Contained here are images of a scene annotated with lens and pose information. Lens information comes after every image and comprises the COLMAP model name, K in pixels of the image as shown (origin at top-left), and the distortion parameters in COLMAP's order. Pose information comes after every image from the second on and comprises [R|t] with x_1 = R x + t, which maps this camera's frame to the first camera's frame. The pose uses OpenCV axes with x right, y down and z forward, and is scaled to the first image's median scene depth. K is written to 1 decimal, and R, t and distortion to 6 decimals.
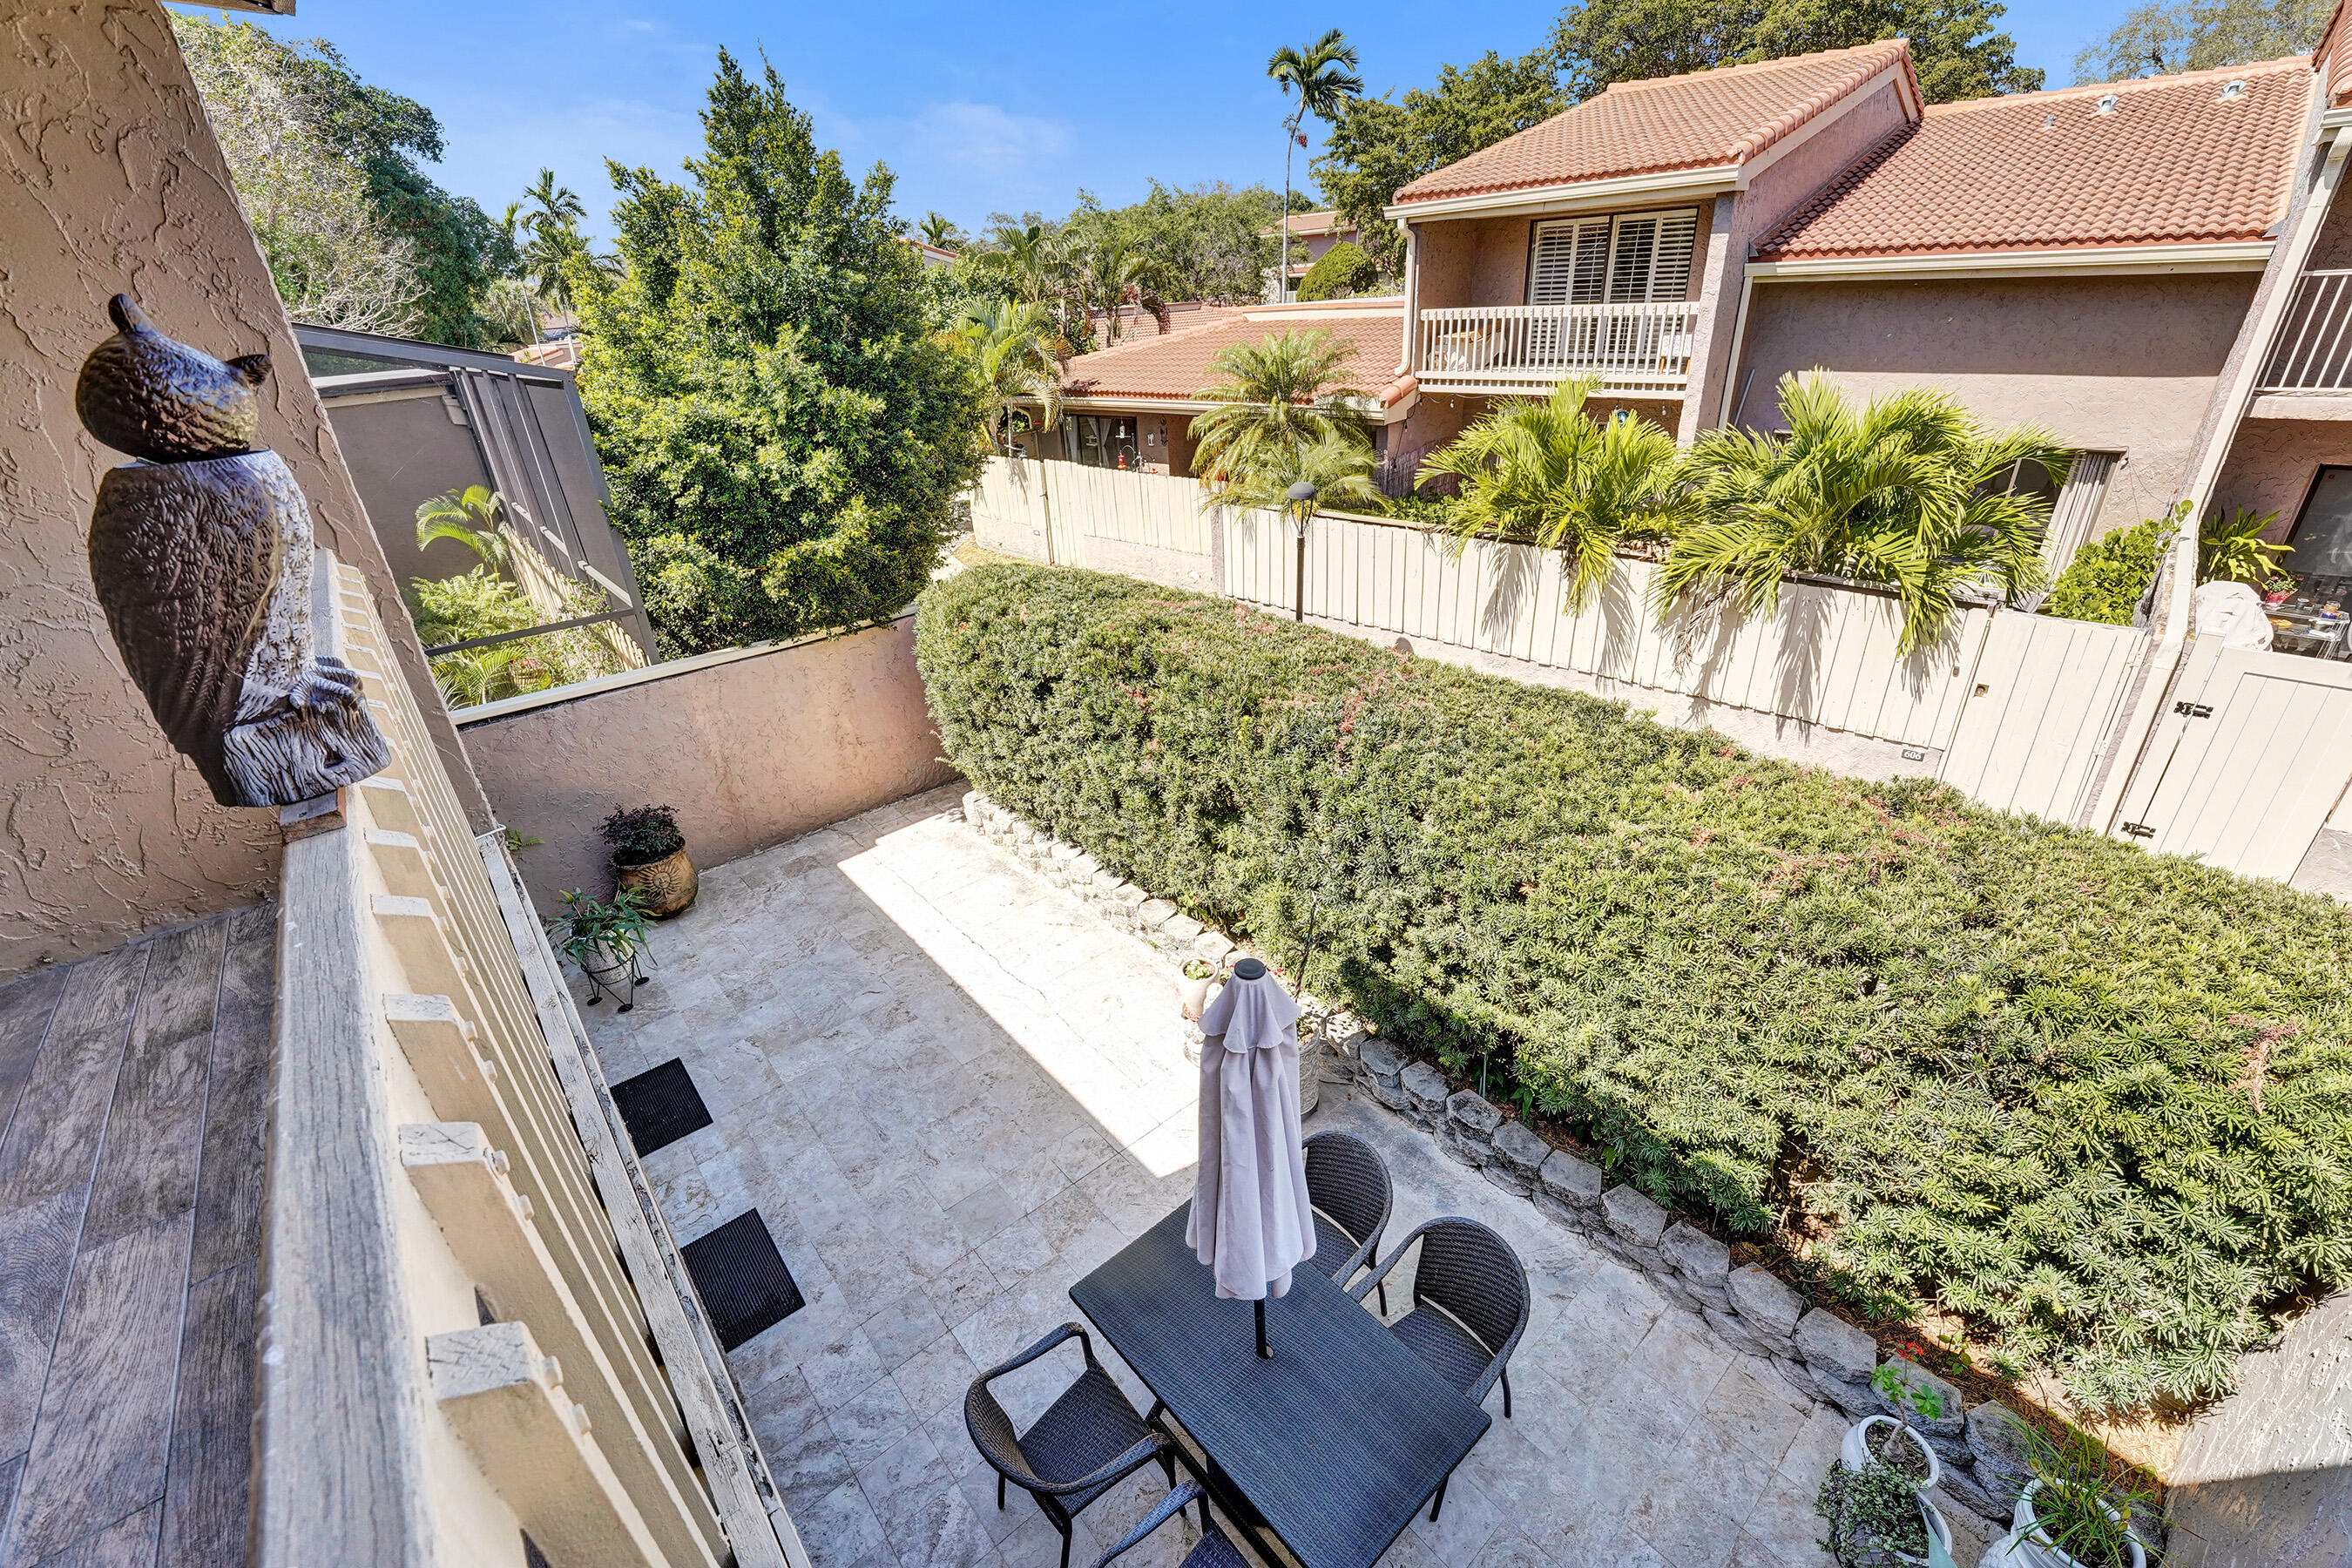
lens RADIAL K [[962.3, 0, 1183.2], [0, 962.3, 783.2], [0, 0, 1]] dist [-0.027453, 0.002132]
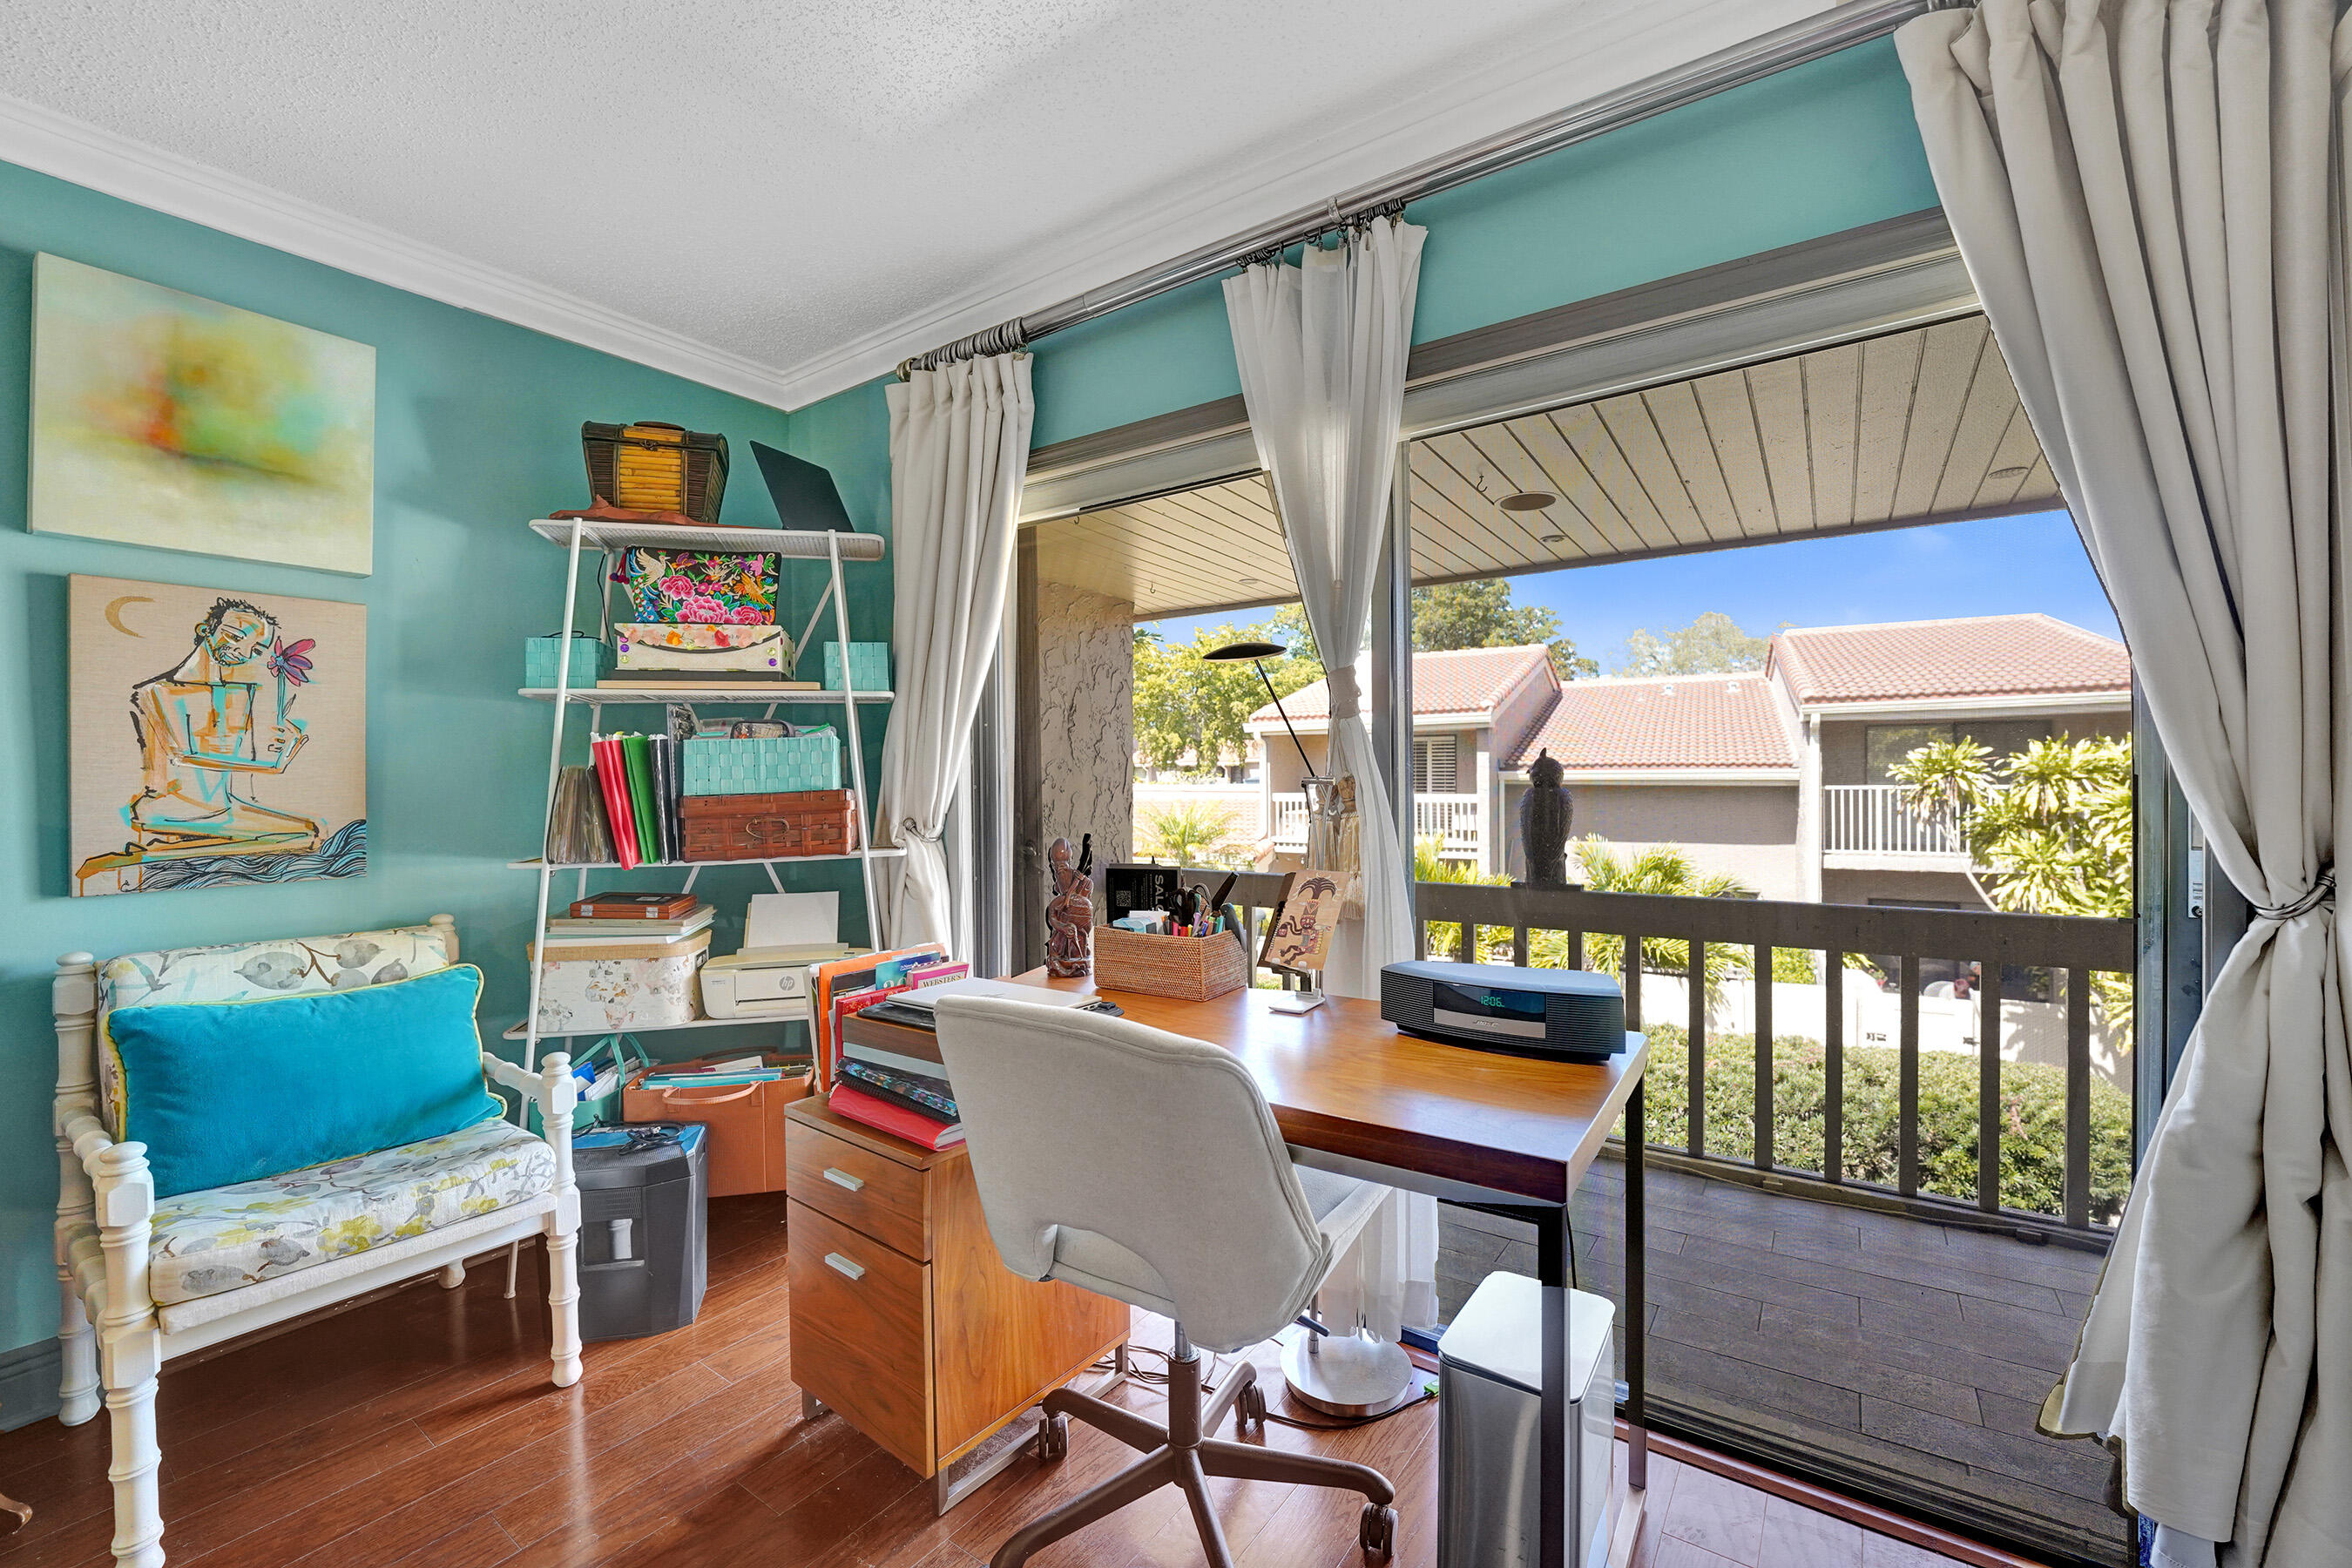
lens RADIAL K [[962.3, 0, 1174.1], [0, 962.3, 779.9], [0, 0, 1]] dist [-0.027453, 0.002132]
pose [[0.966501, 0.047310, 0.252264, -0.260844], [0.073177, 0.891277, -0.447515, 0.089757], [-0.246010, 0.450984, 0.857958, -0.145427]]
